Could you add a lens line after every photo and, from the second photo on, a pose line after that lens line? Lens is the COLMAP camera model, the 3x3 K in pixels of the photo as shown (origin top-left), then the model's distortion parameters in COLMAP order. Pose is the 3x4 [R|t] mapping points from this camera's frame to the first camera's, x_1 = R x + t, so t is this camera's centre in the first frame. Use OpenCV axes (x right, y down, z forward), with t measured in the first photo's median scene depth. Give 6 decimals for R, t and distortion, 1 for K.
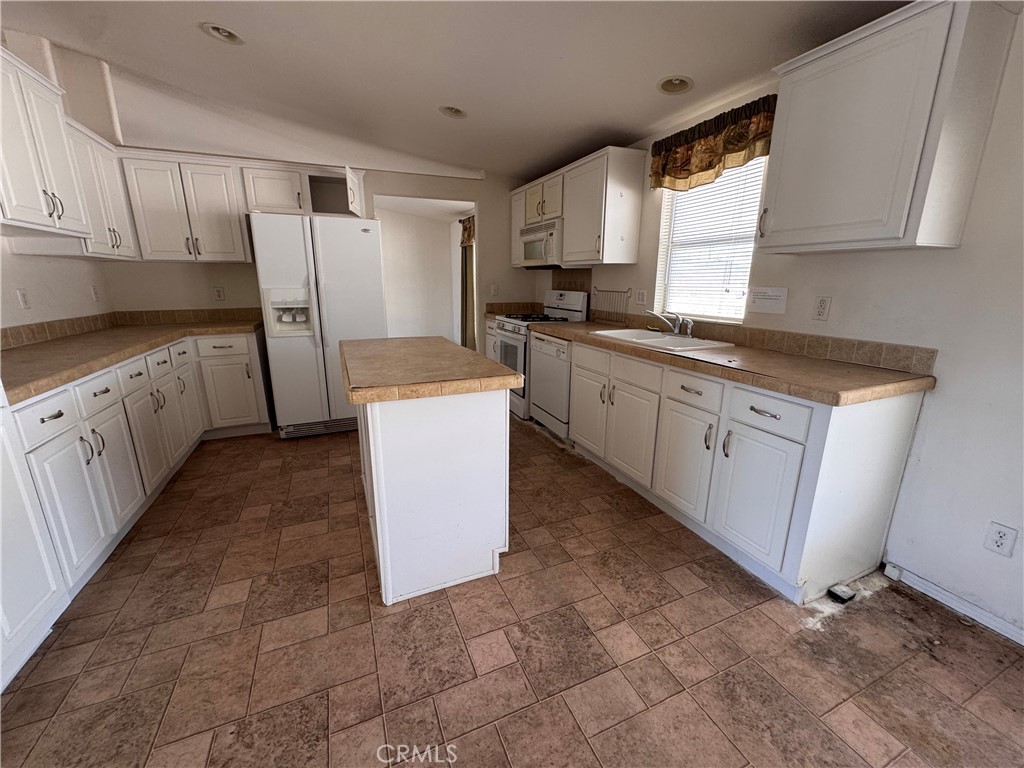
lens RADIAL K [[409.1, 0, 512.0], [0, 409.1, 381.7], [0, 0, 1]] dist [-0.002062, 0.000527]
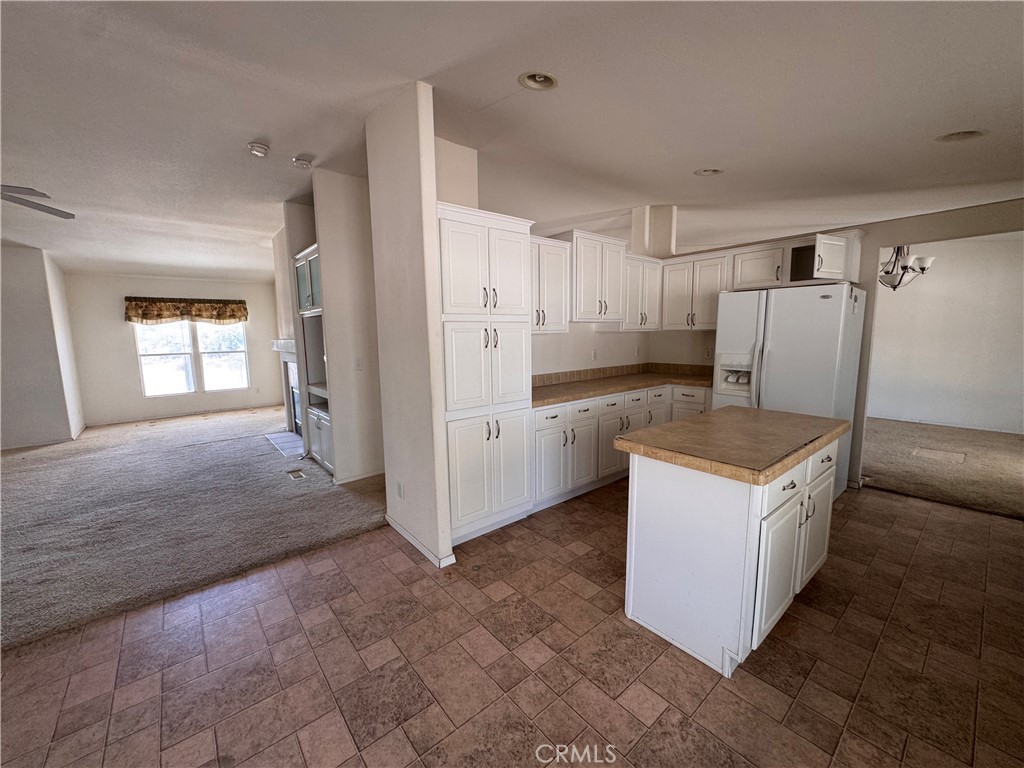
lens RADIAL K [[409.1, 0, 512.0], [0, 409.1, 381.7], [0, 0, 1]] dist [-0.002062, 0.000527]
pose [[0.283563, 0.110965, -0.952512, 0.688399], [-0.216119, 0.975124, 0.049260, -0.134218], [0.934283, 0.191887, 0.300491, 0.156992]]
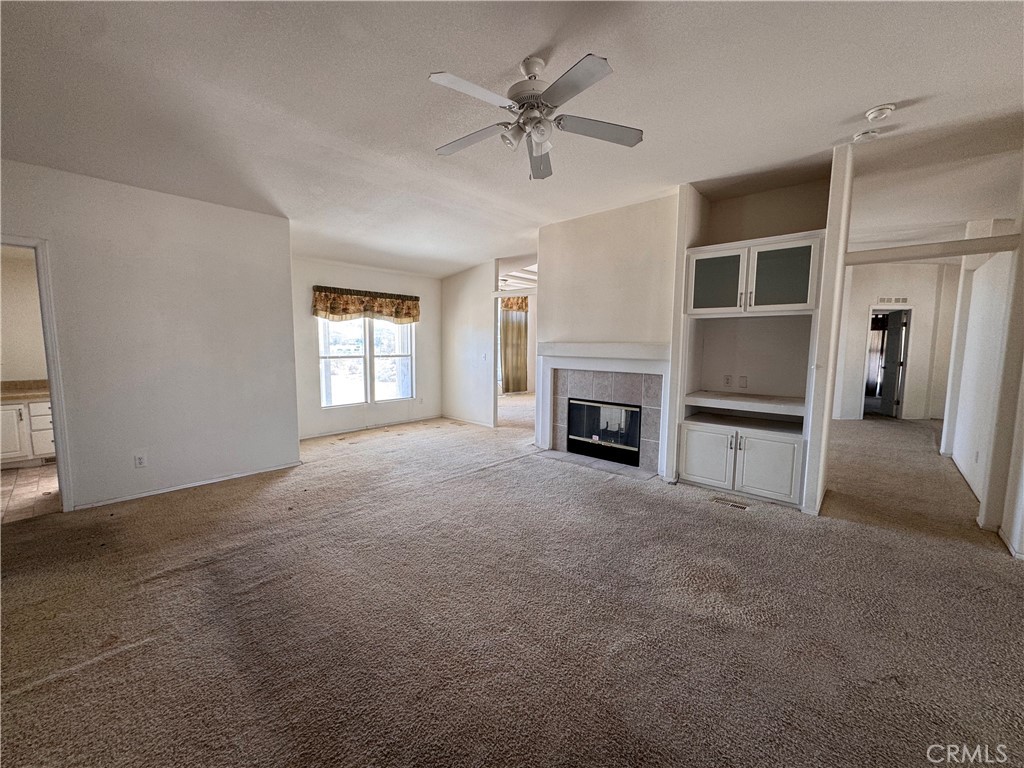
lens RADIAL K [[409.1, 0, 512.0], [0, 409.1, 381.7], [0, 0, 1]] dist [-0.002062, 0.000527]
pose [[0.413702, 0.090983, -0.905855, -0.589782], [-0.231509, 0.972800, -0.008022, 0.475979], [0.880485, 0.213032, 0.423512, -2.160408]]
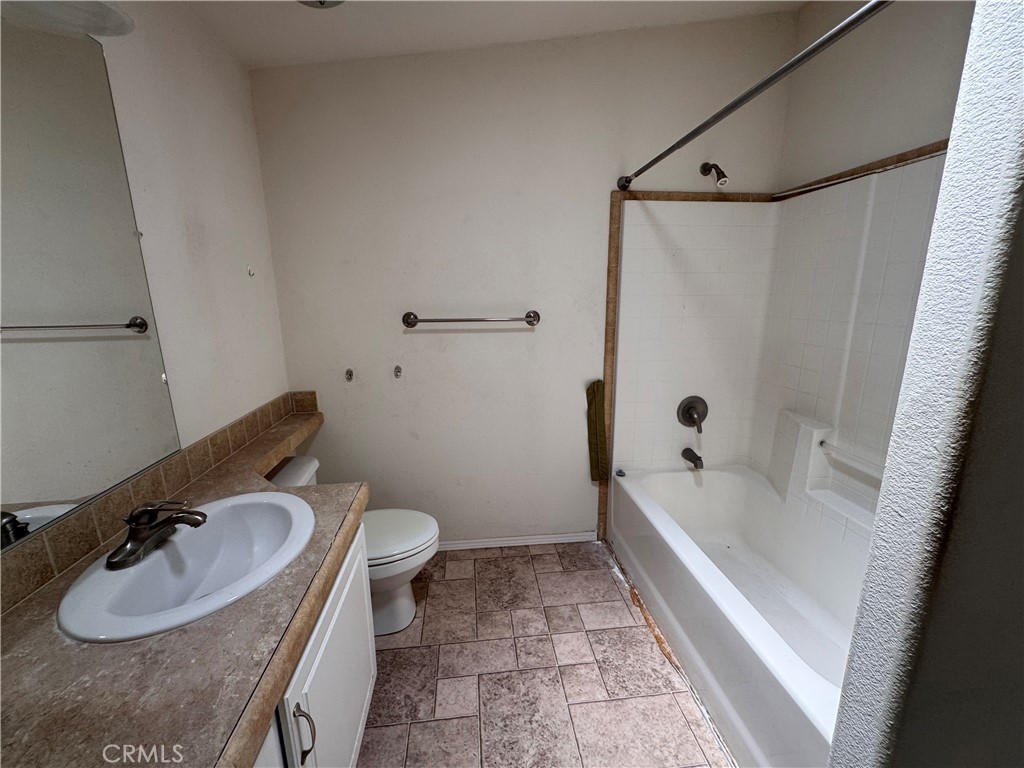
lens RADIAL K [[409.1, 0, 512.0], [0, 409.1, 381.7], [0, 0, 1]] dist [-0.002062, 0.000527]
pose [[-0.956344, -0.069953, 0.283747, -0.351259], [0.063952, 0.897302, 0.436760, -0.387660], [-0.285159, 0.435839, -0.853656, 1.277225]]
